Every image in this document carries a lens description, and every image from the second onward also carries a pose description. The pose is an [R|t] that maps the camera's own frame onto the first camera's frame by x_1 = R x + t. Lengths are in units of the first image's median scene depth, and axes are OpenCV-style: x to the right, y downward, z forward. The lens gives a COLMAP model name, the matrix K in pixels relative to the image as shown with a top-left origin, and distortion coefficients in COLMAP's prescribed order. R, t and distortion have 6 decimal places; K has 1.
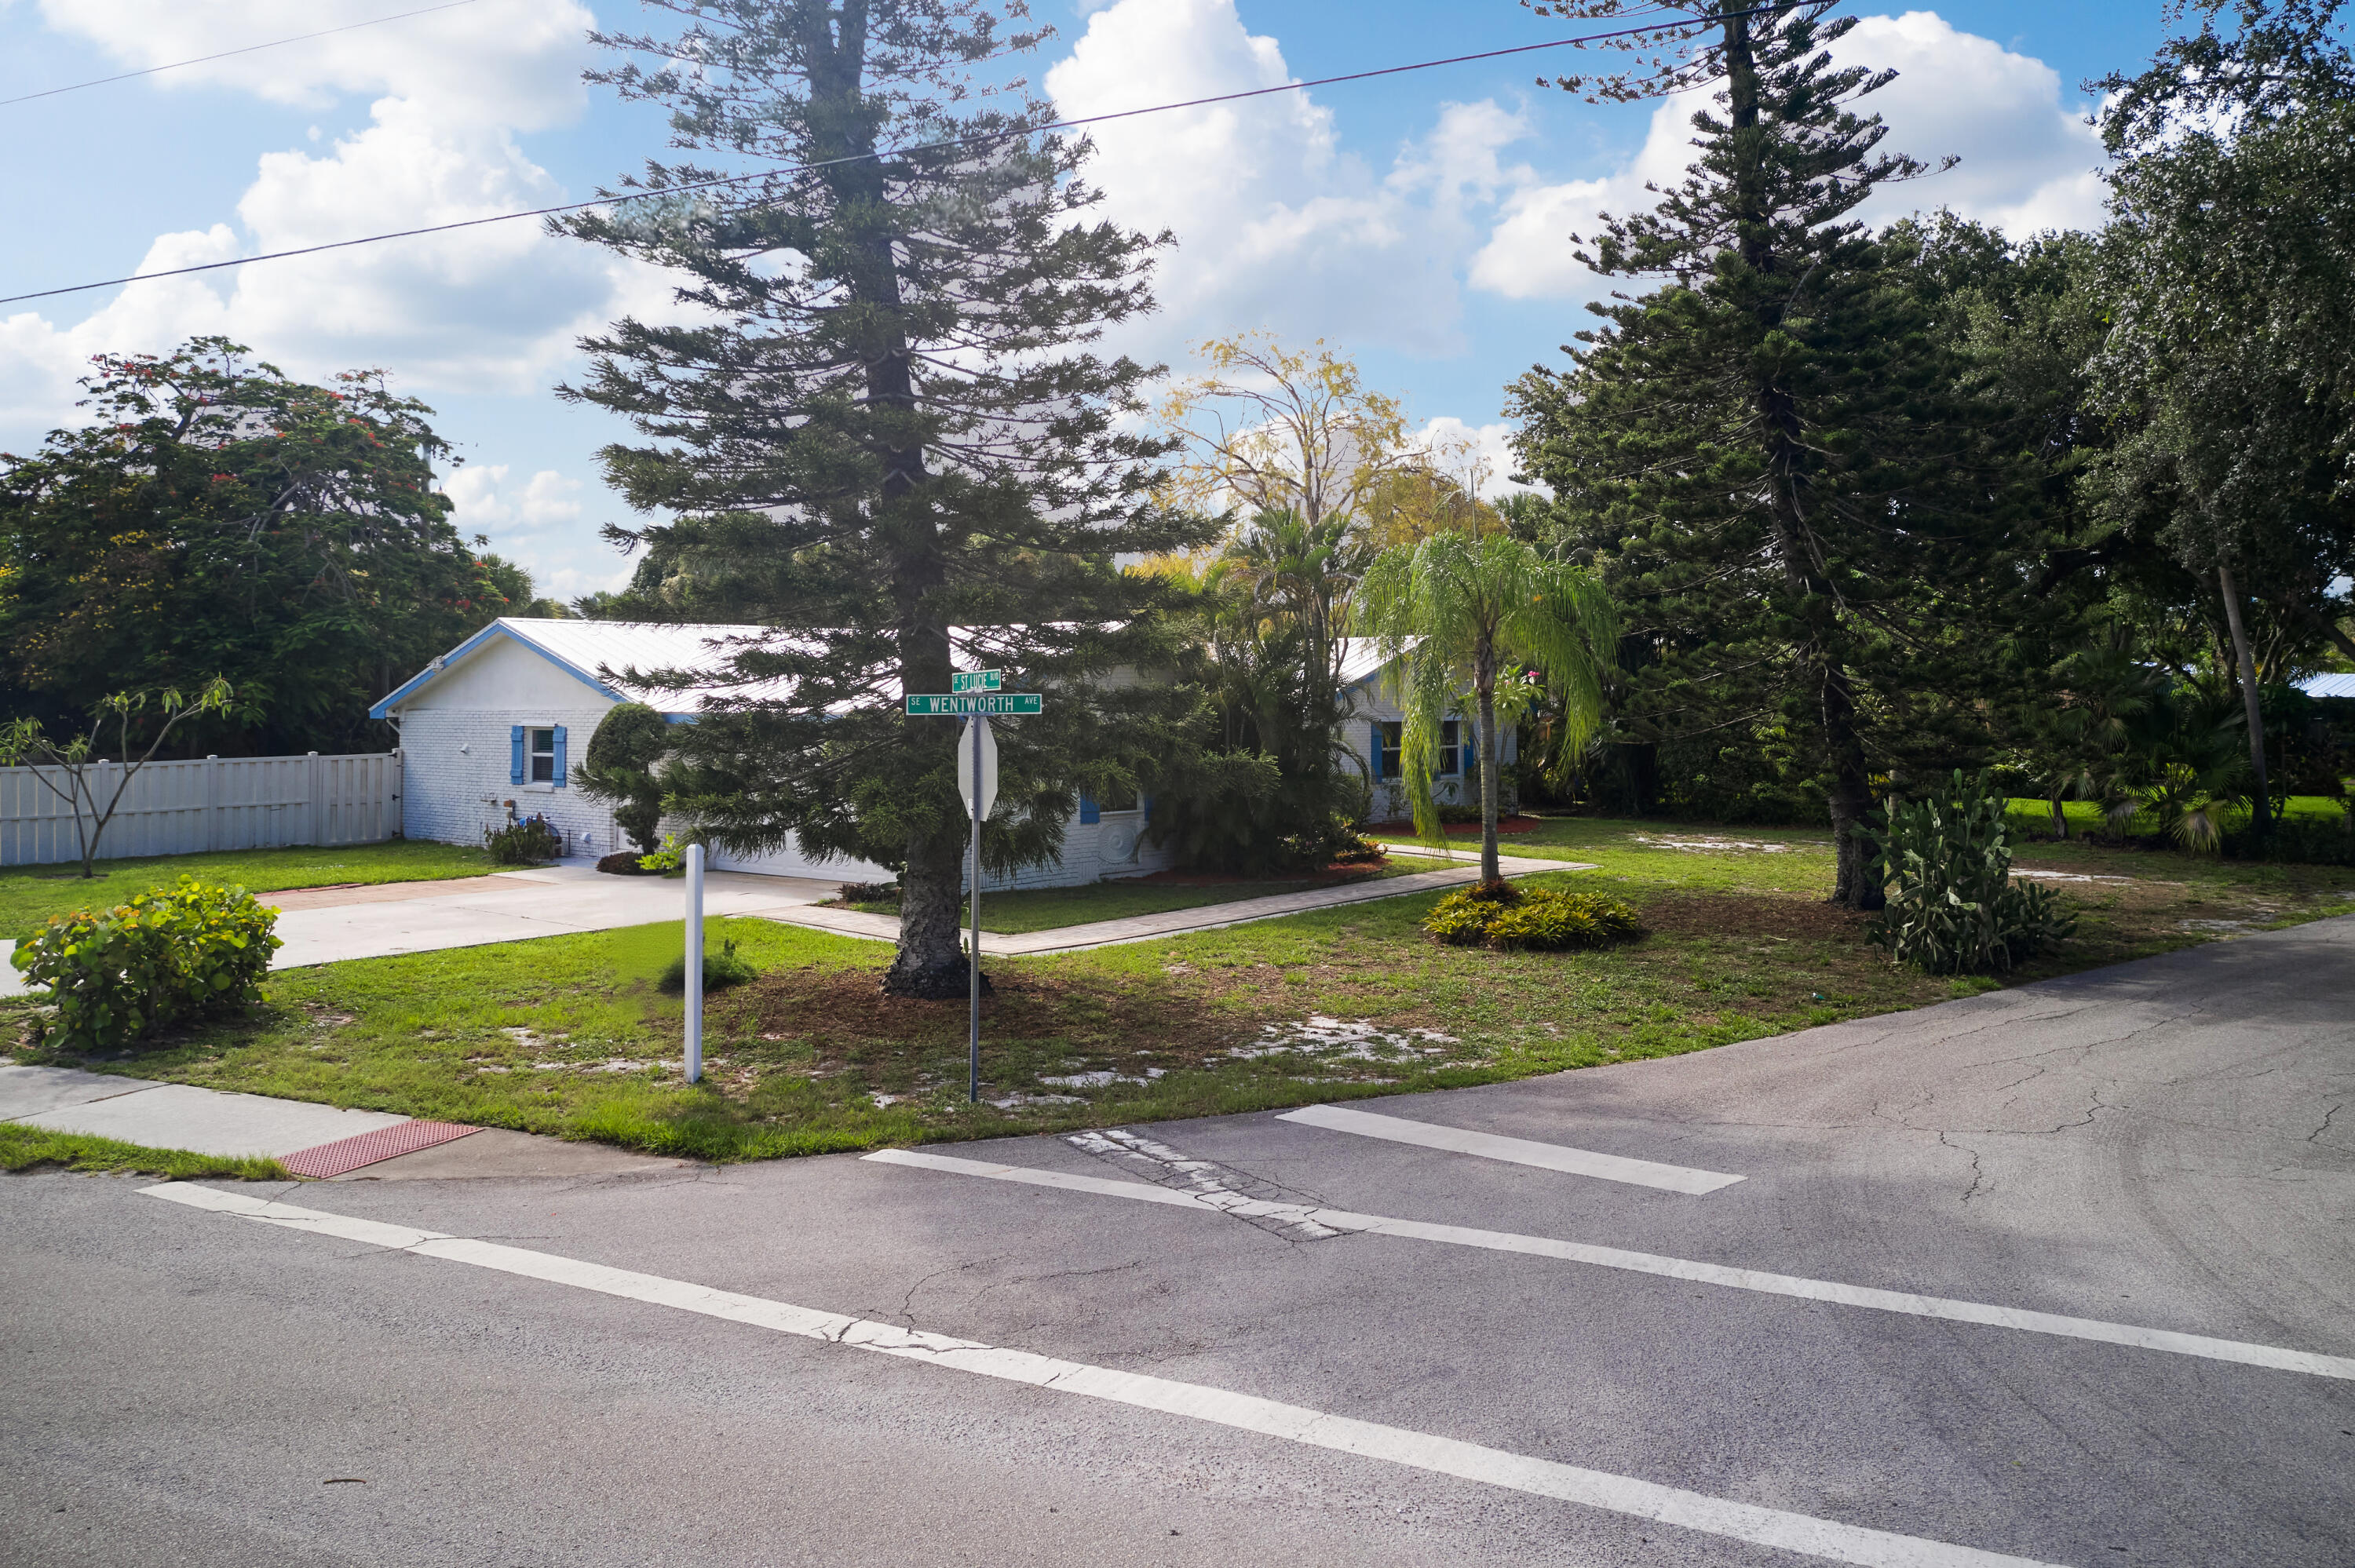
lens RADIAL K [[1766.8, 0, 1176.3], [0, 1766.8, 718.4], [0, 0, 1]] dist [0.029179, -0.000825]
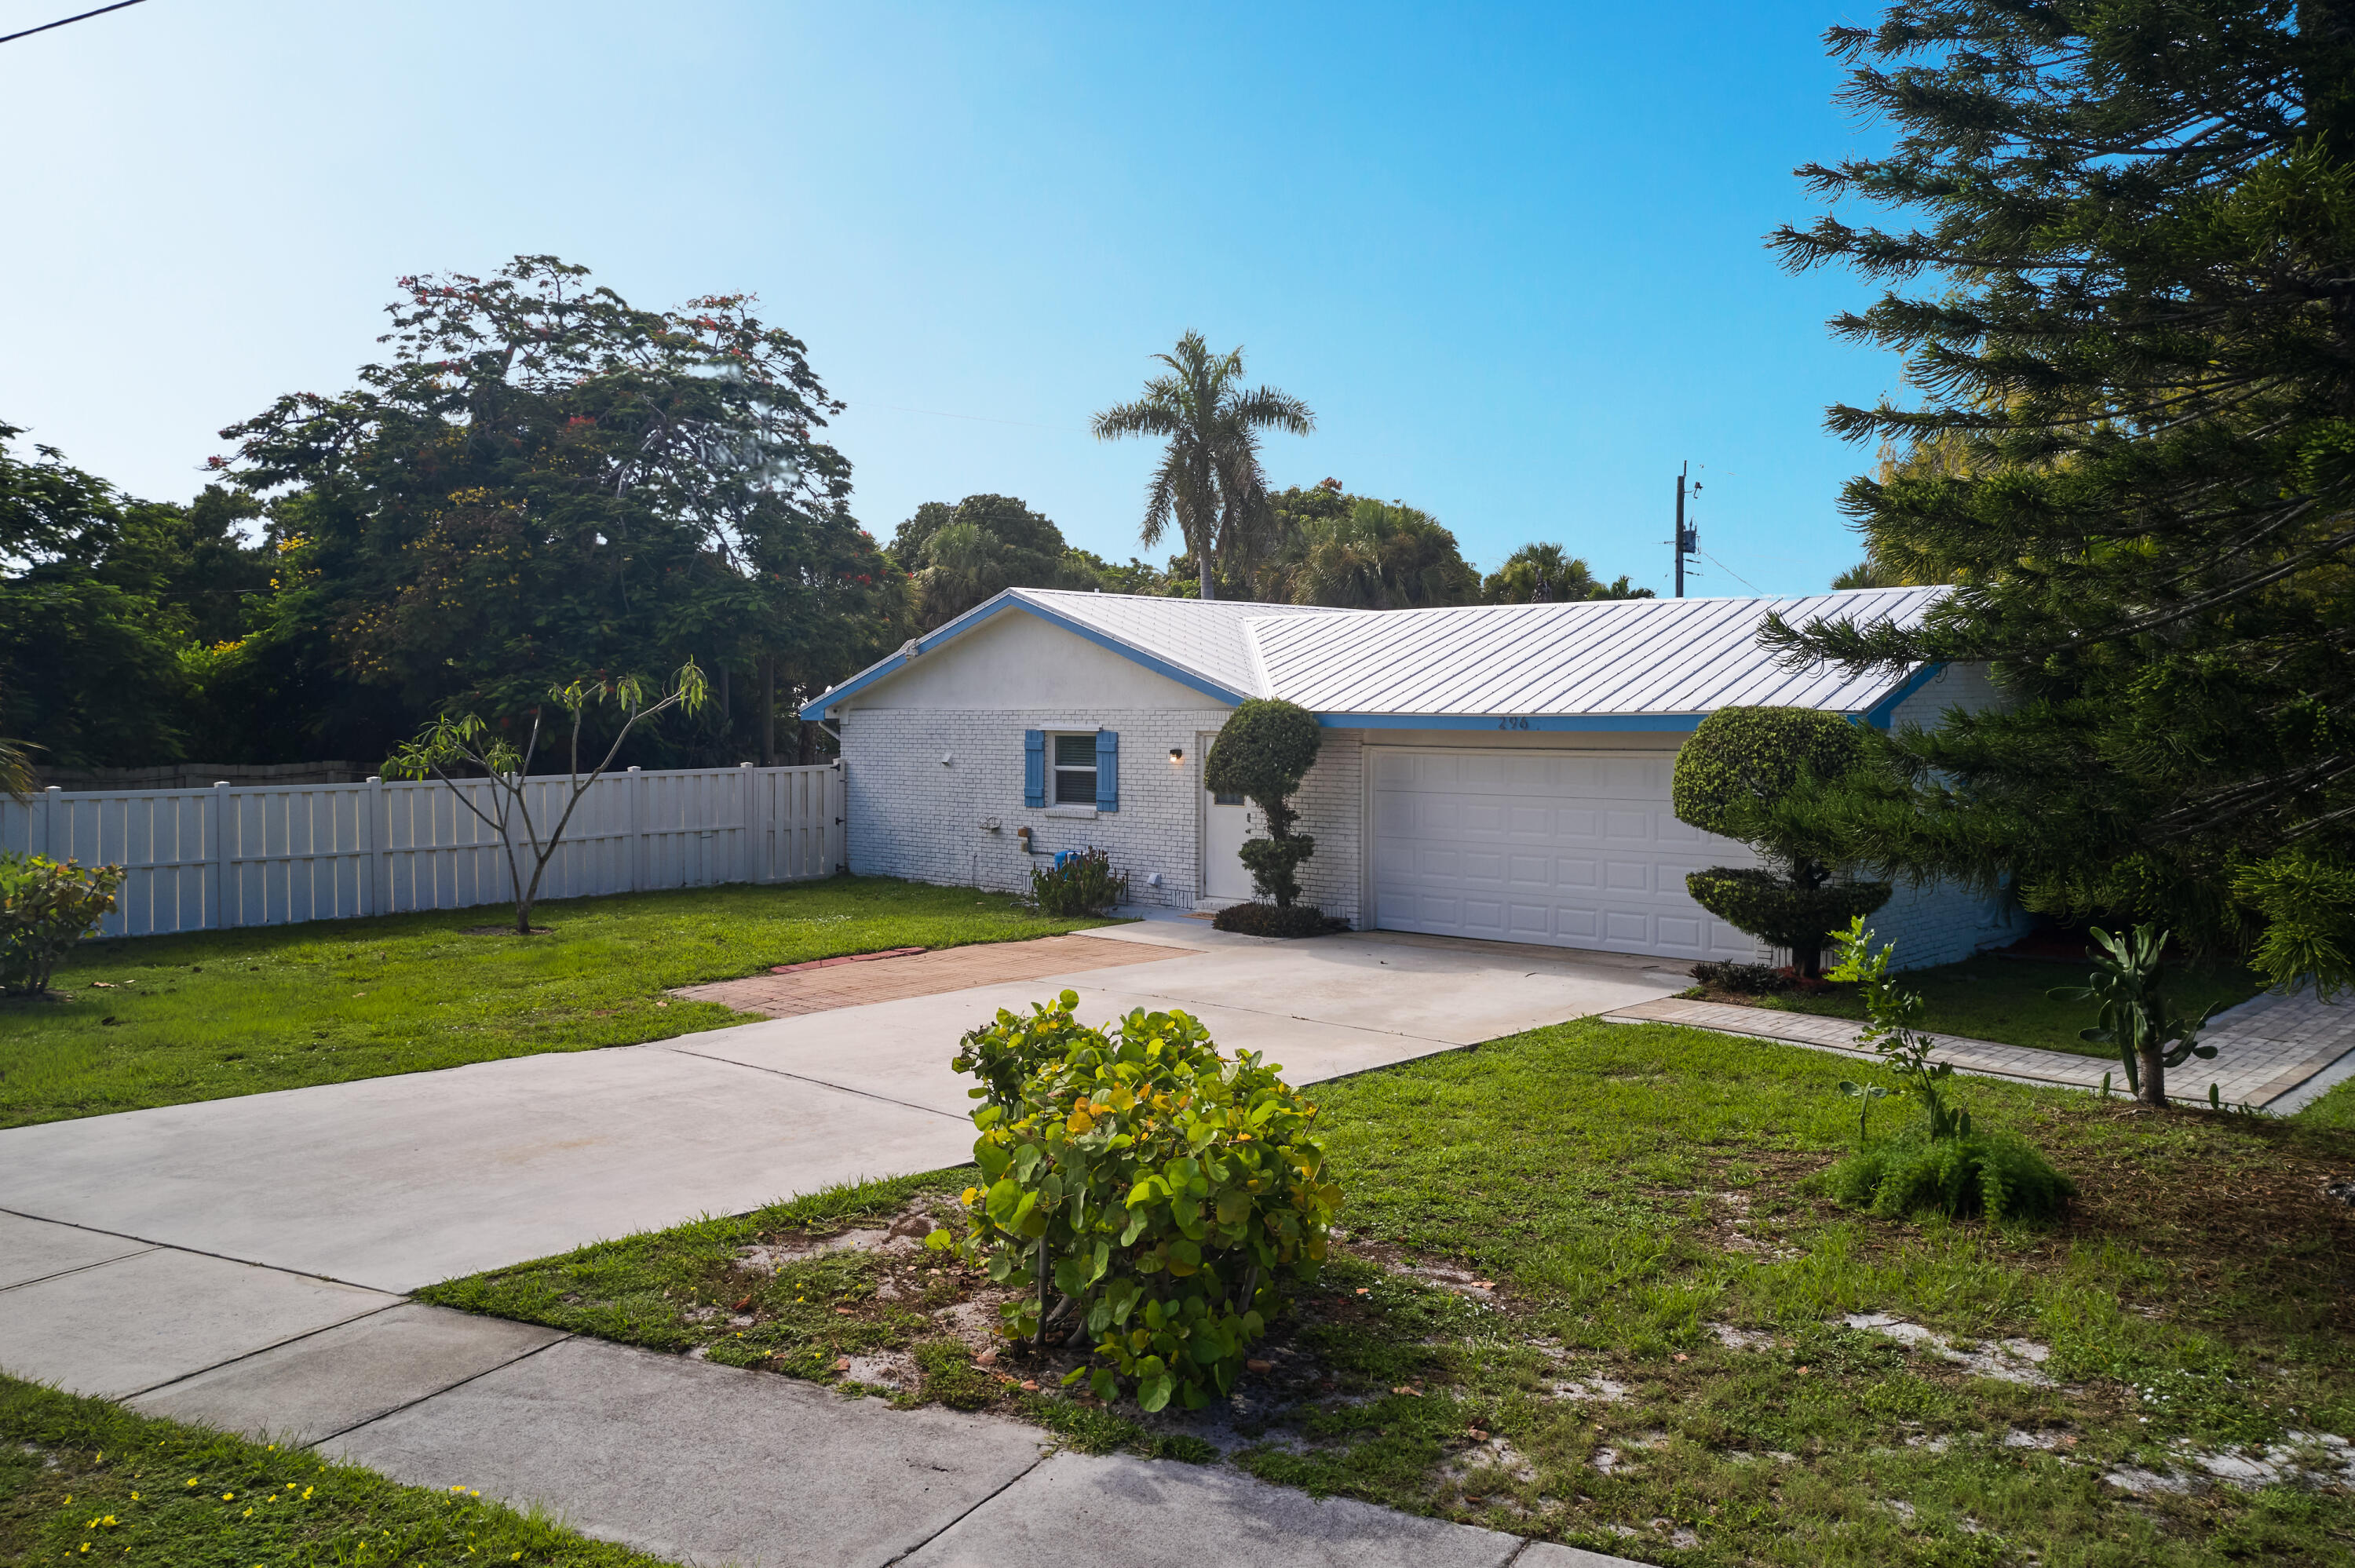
lens RADIAL K [[1766.8, 0, 1178.2], [0, 1766.8, 778.8], [0, 0, 1]] dist [0.029179, -0.000825]
pose [[0.999244, 0.007457, -0.038154, -0.280393], [-0.006432, 0.999617, 0.026930, 0.004192], [0.038341, -0.026664, 0.998909, 0.244798]]
